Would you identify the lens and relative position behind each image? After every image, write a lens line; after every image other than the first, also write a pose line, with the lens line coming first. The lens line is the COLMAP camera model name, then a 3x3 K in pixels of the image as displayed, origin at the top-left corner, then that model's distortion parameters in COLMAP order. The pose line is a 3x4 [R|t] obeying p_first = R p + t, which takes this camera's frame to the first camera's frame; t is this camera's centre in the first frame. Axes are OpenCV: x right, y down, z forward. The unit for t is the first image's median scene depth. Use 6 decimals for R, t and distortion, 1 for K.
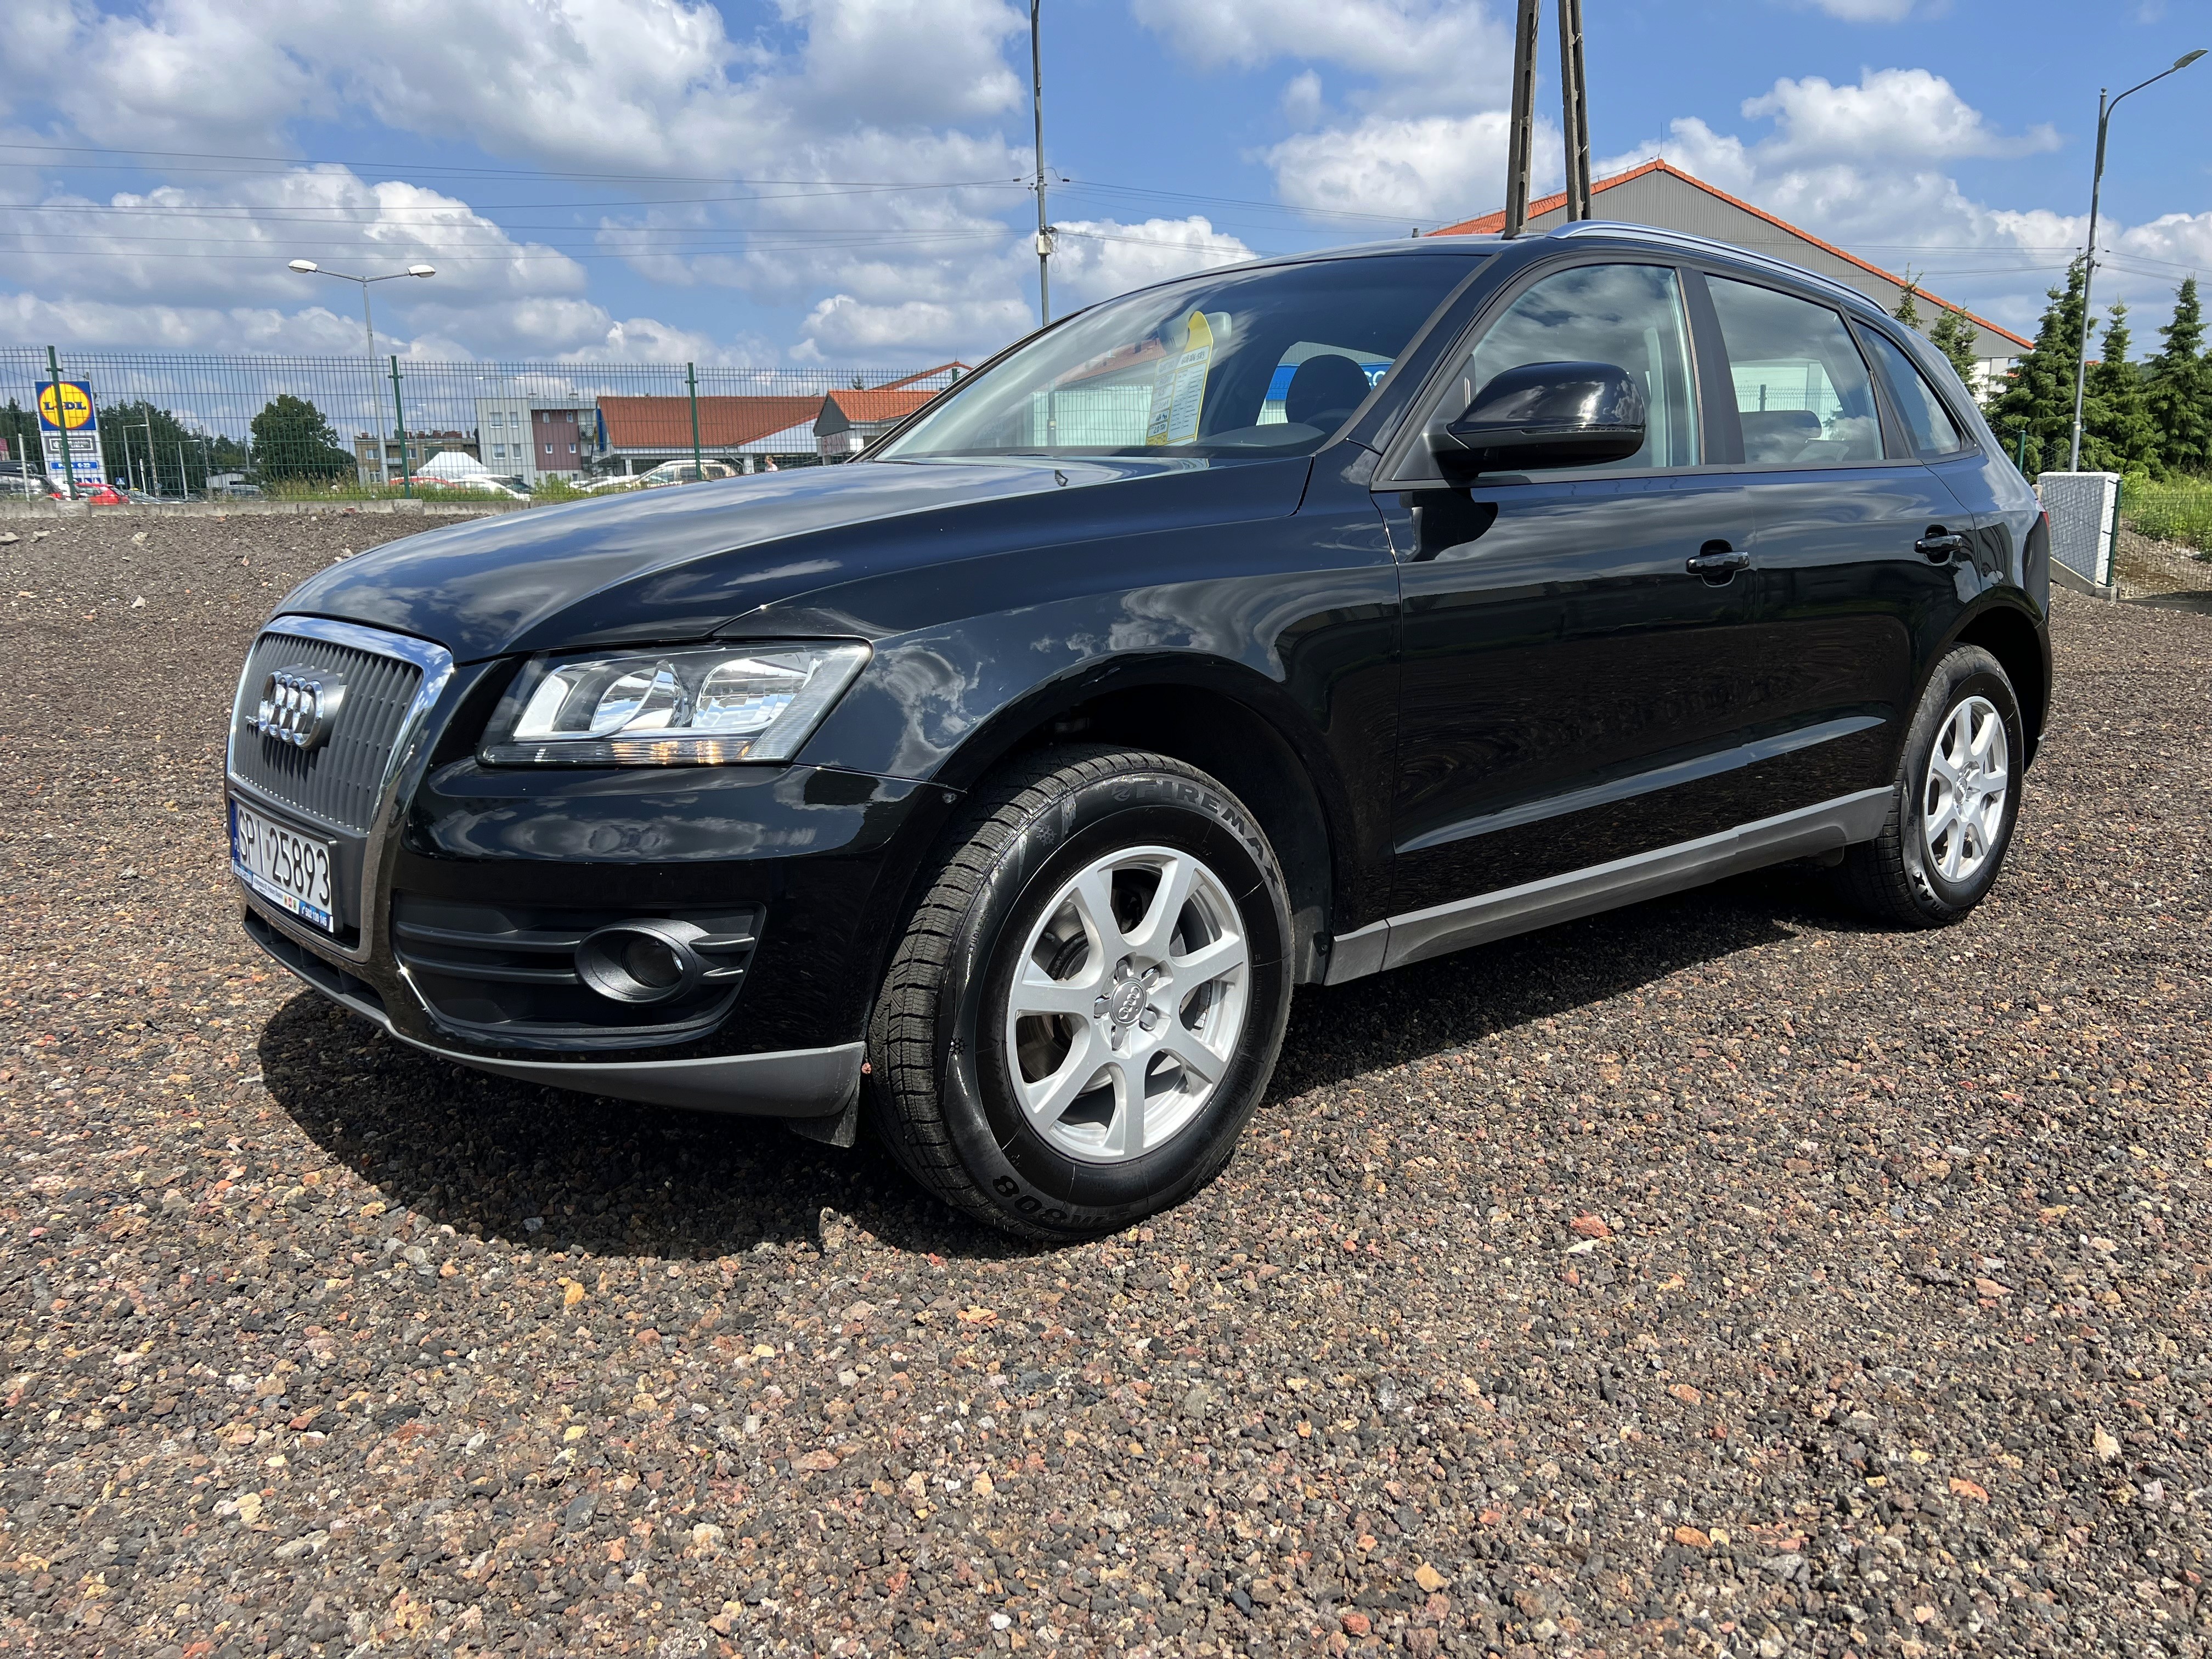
lens RADIAL K [[1656.5, 0, 1096.4], [0, 1656.5, 818.5], [0, 0, 1]] dist [0.048620, -0.055233]
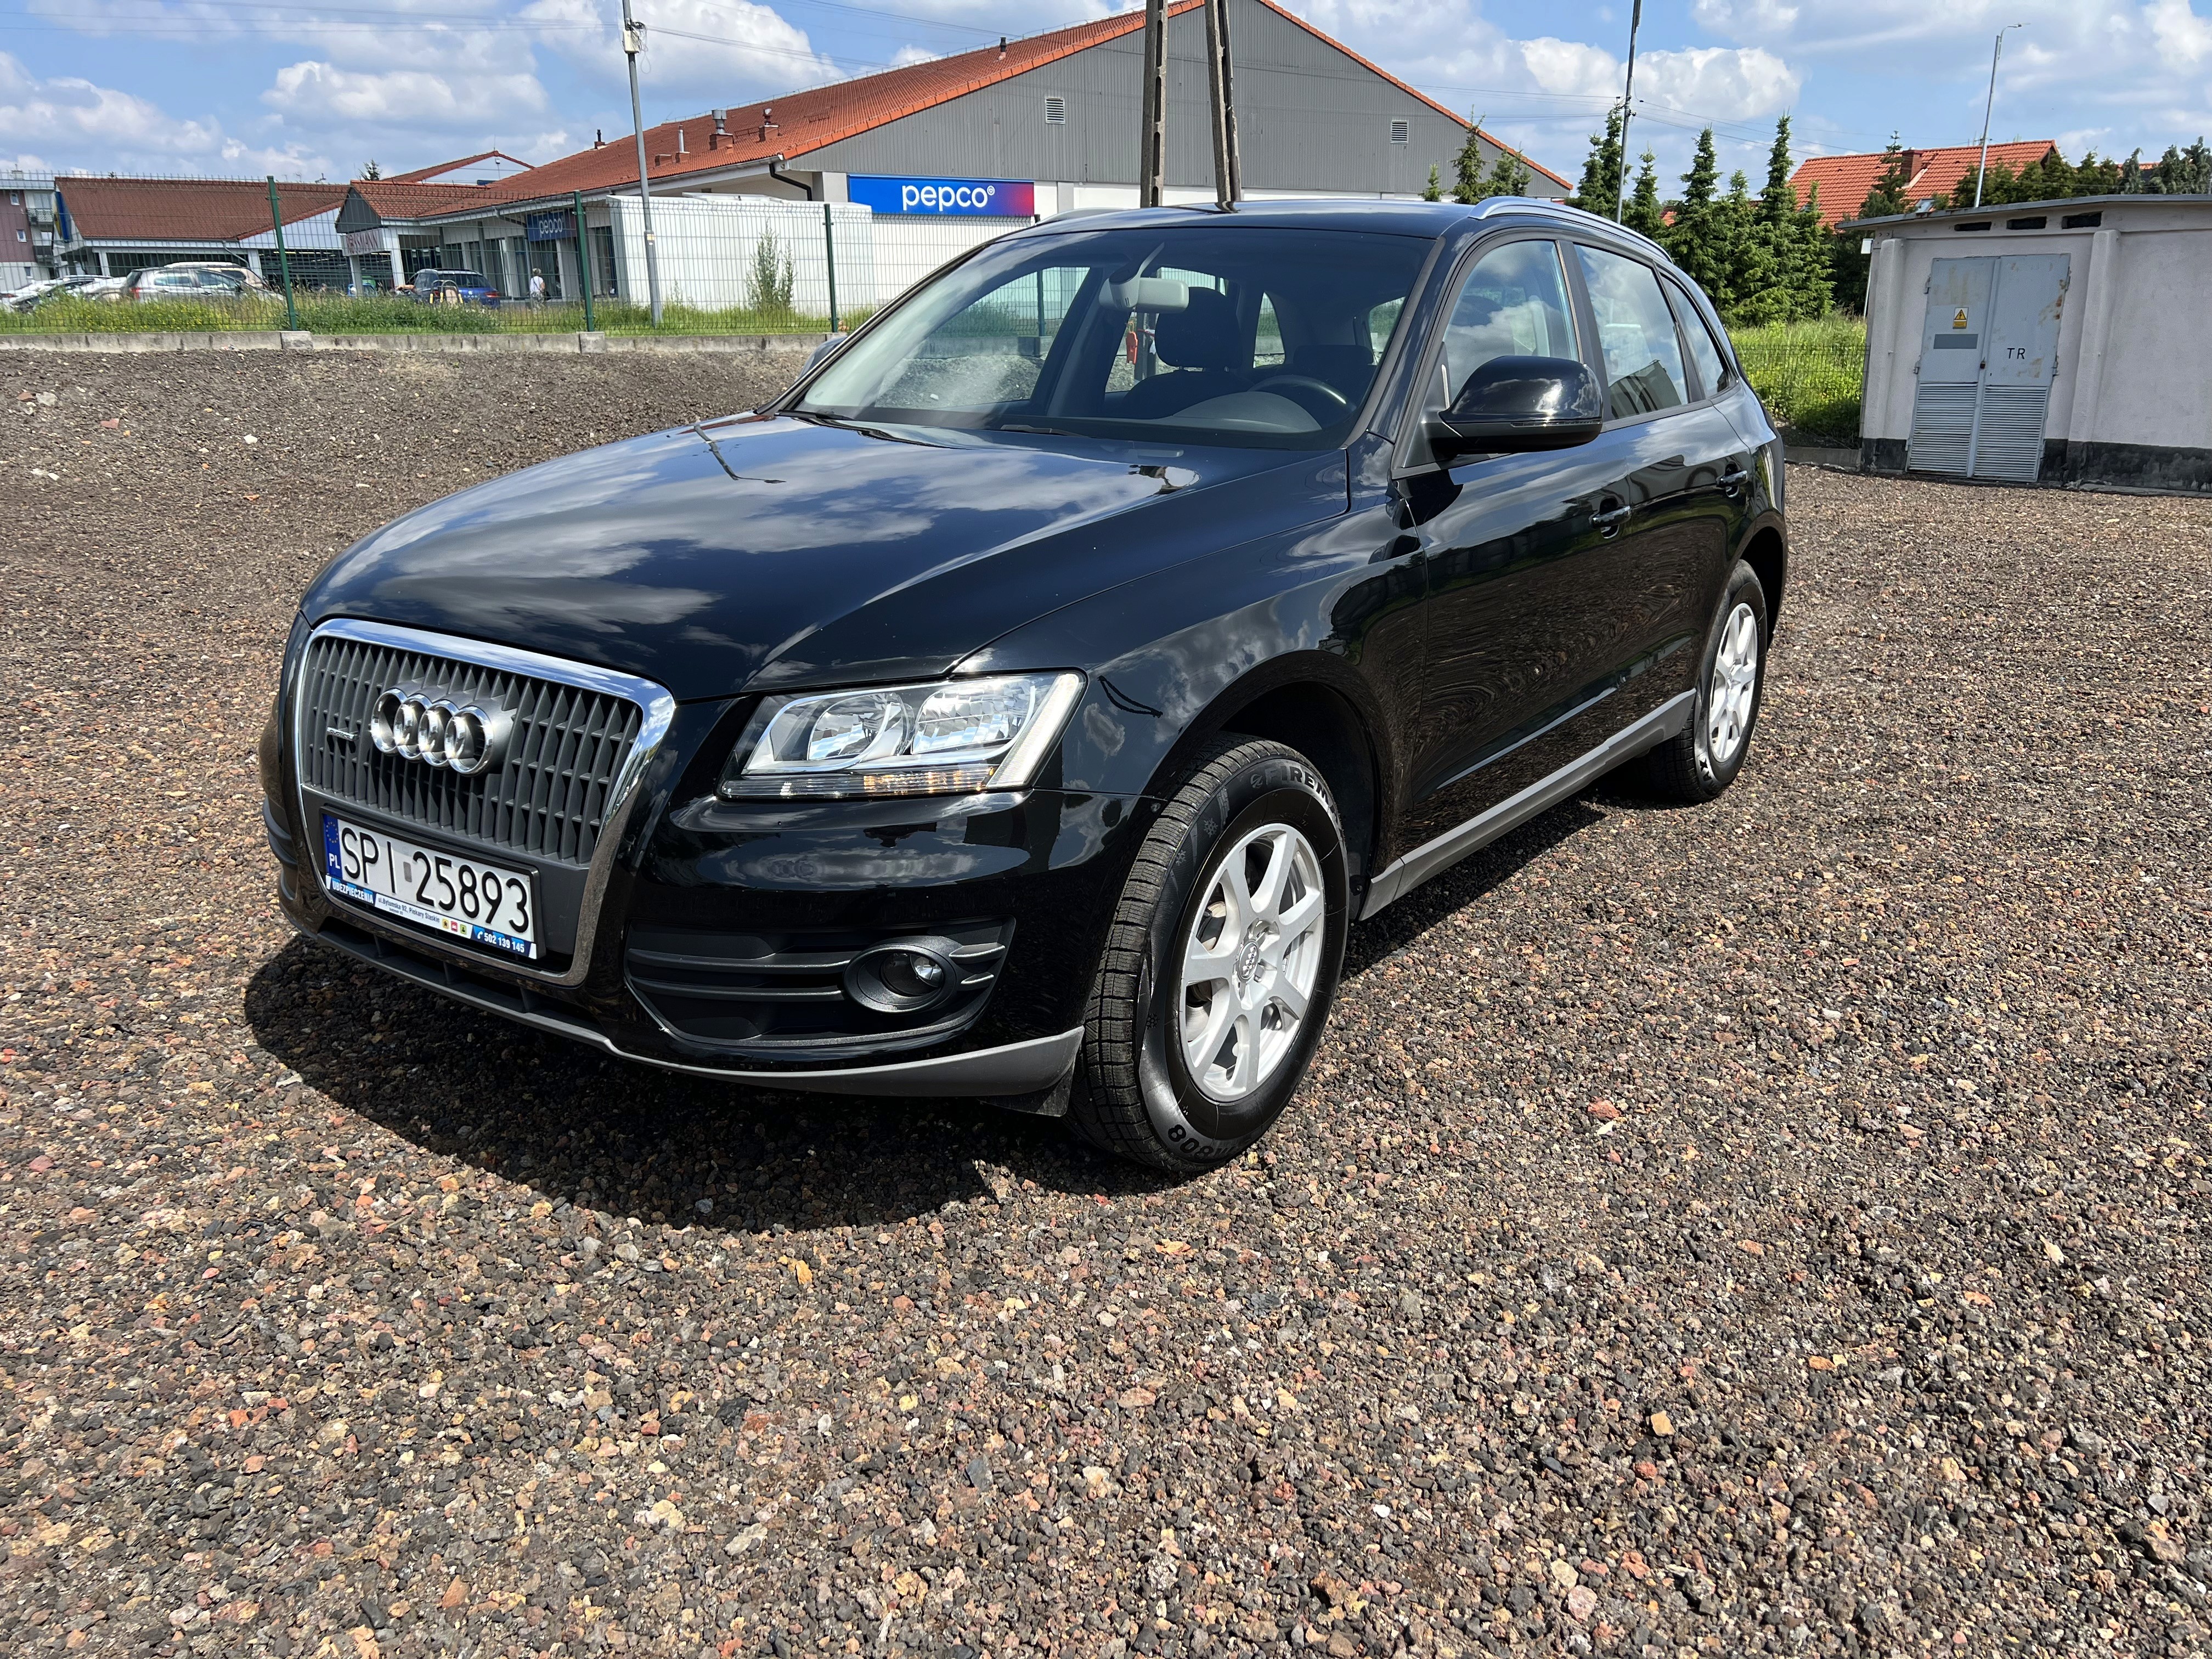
lens RADIAL K [[1656.3, 0, 1106.0], [0, 1656.3, 829.5], [0, 0, 1]] dist [0.053781, -0.062144]
pose [[0.968098, -0.058738, 0.243588, -0.329707], [0.031289, 0.992865, 0.115064, -0.106070], [-0.248609, -0.103772, 0.963029, -0.055590]]
